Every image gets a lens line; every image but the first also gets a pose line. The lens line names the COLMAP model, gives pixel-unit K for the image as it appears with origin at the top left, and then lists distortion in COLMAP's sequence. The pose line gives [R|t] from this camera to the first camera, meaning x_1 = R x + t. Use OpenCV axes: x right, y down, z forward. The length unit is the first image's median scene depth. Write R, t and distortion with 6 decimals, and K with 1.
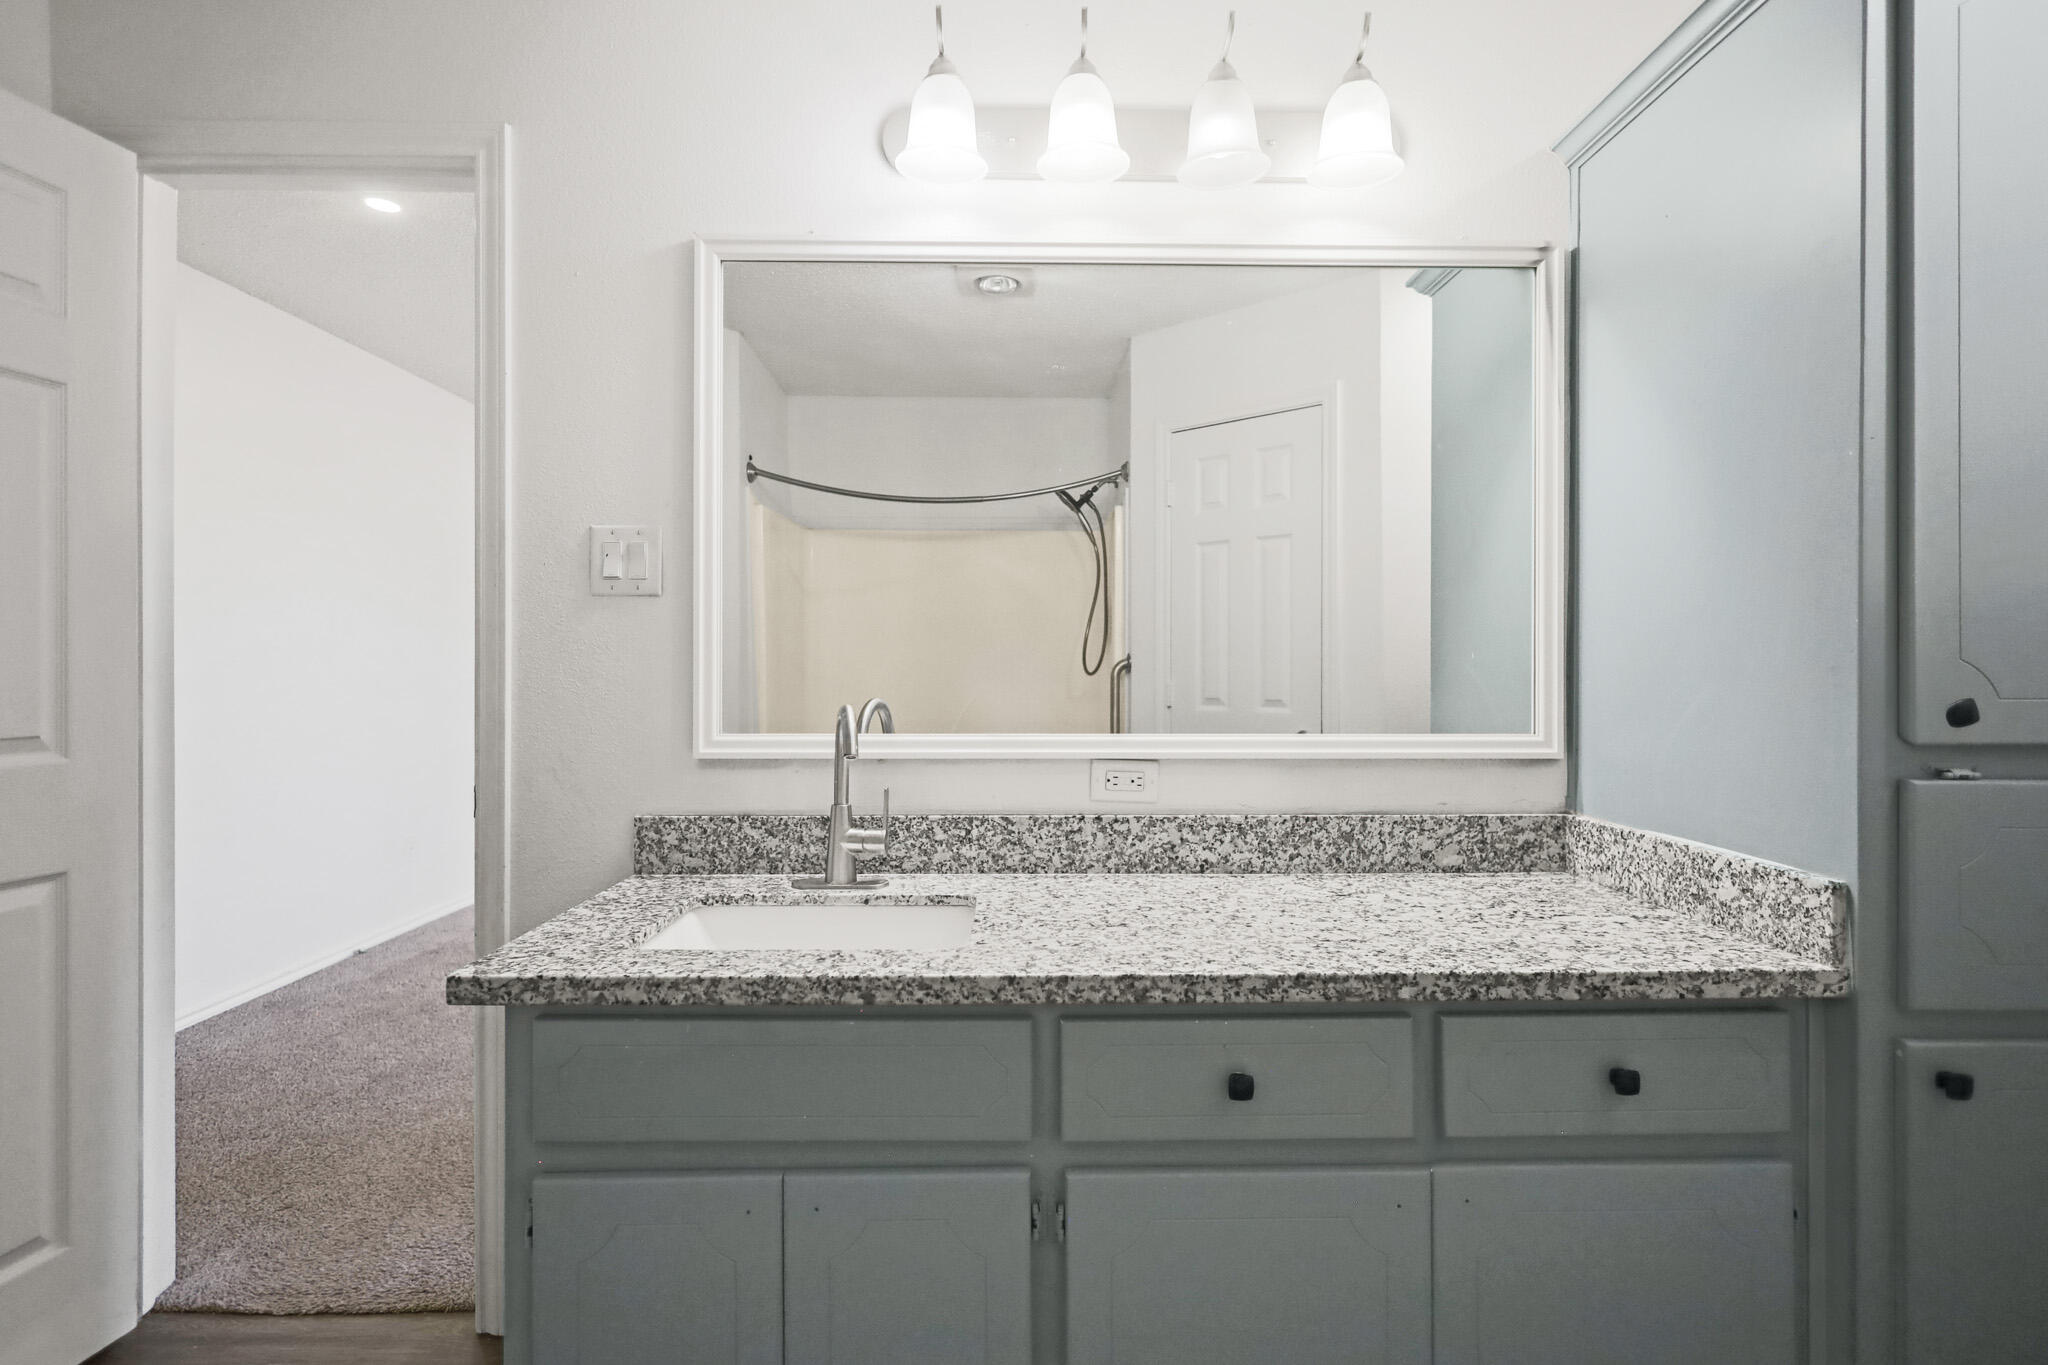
lens RADIAL K [[960.4, 0, 1024.0], [0, 960.4, 682.5], [0, 0, 1]] dist [0.006035, -0.000122]
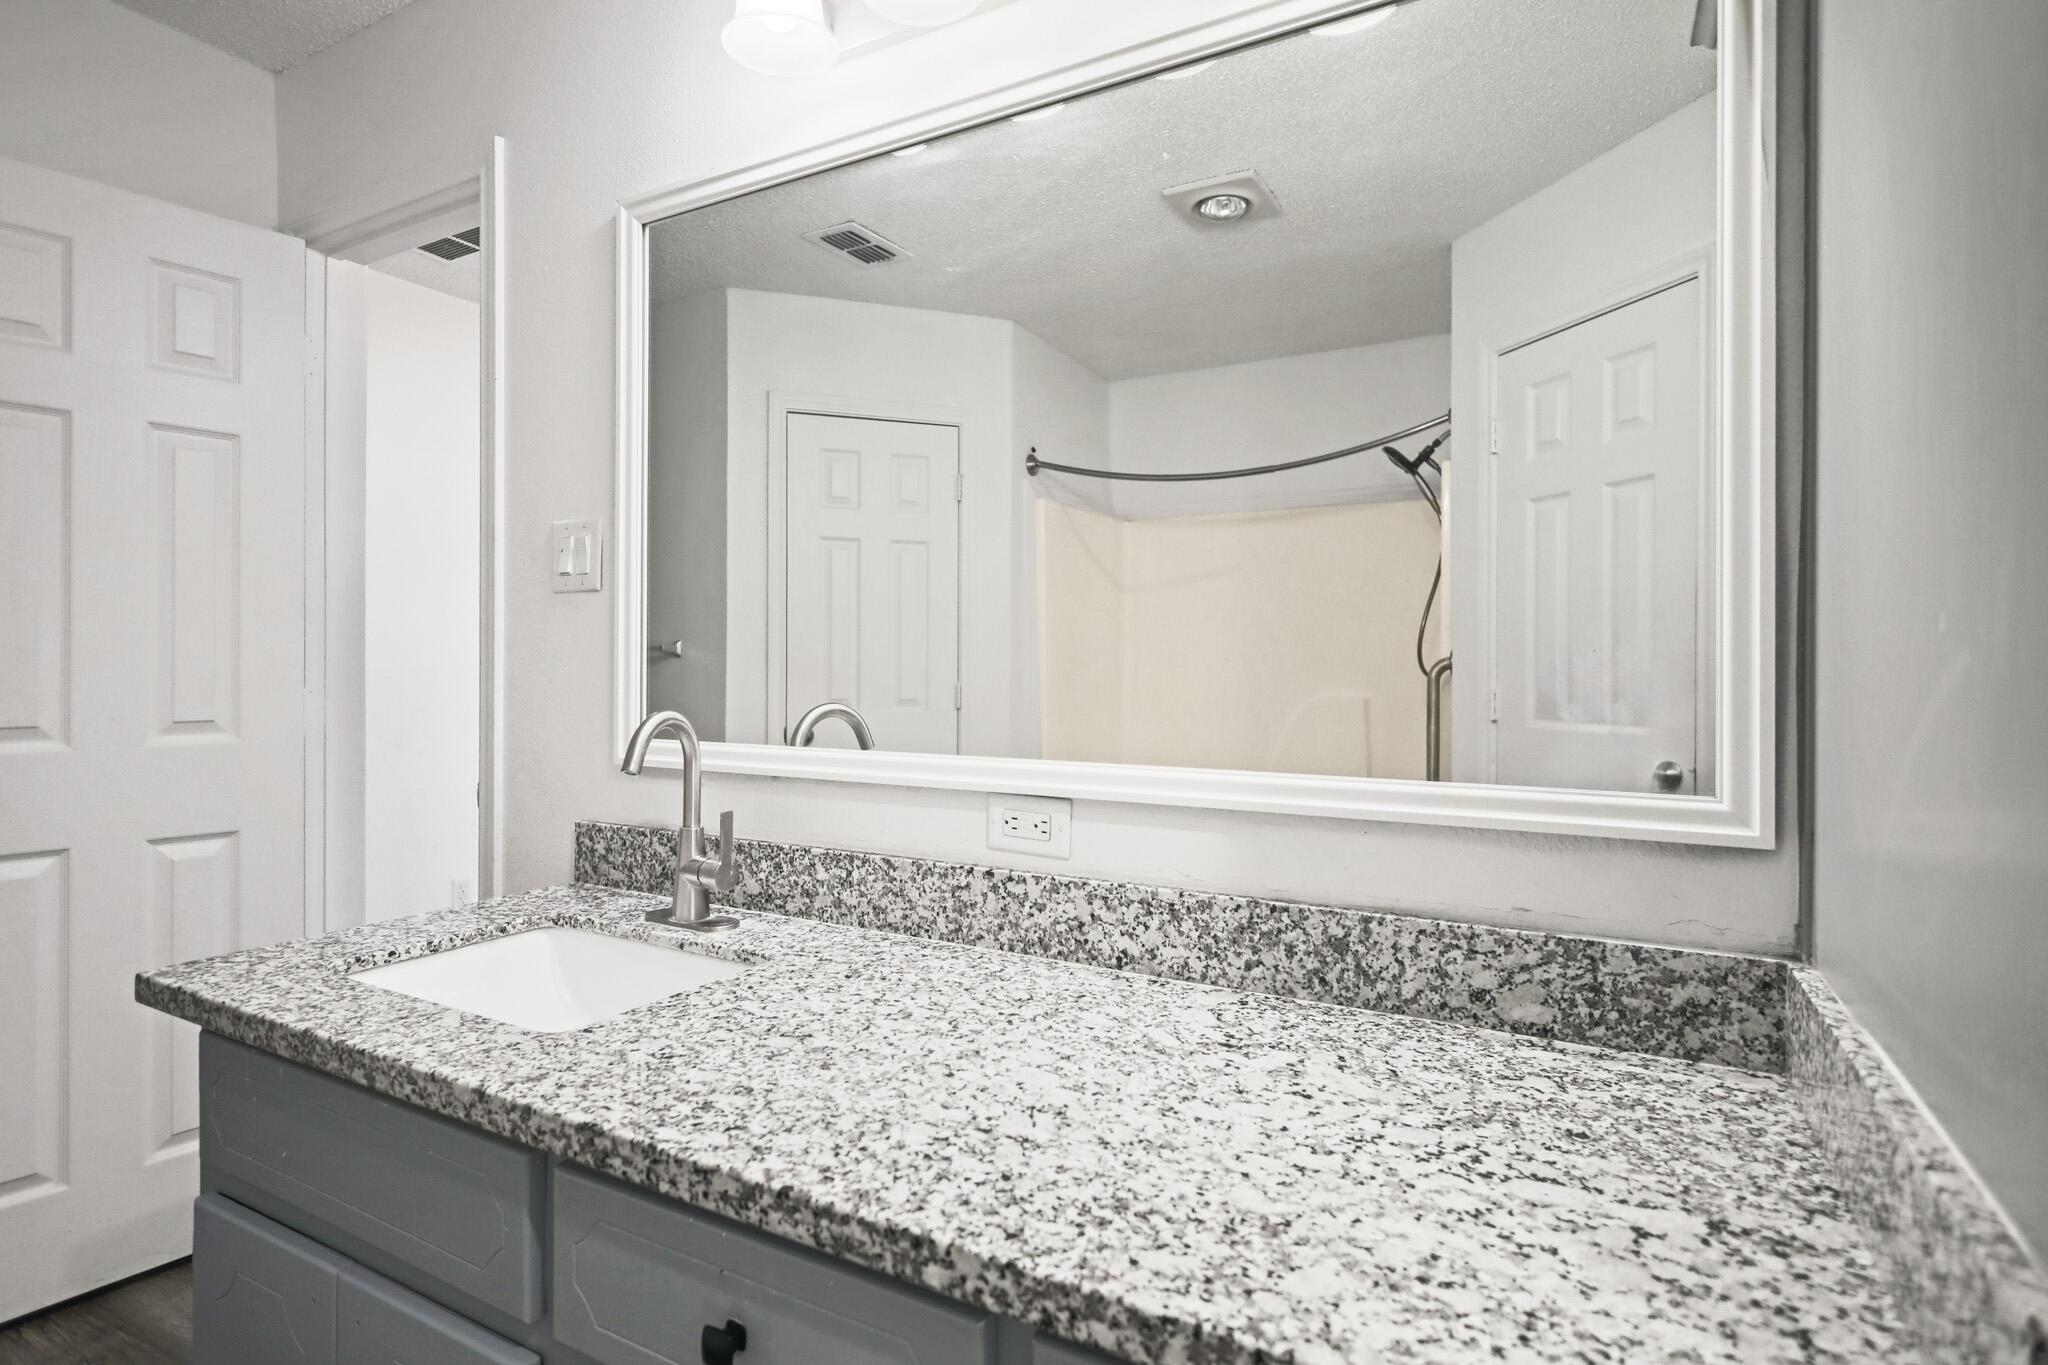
lens RADIAL K [[977.4, 0, 1024.0], [0, 977.4, 682.5], [0, 0, 1]] dist [0.001210, 0.001479]
pose [[0.875808, 0.008725, -0.482581, 0.459372], [-0.009560, 0.999954, 0.000729, -0.004650], [0.482565, 0.003975, 0.875851, 0.359771]]
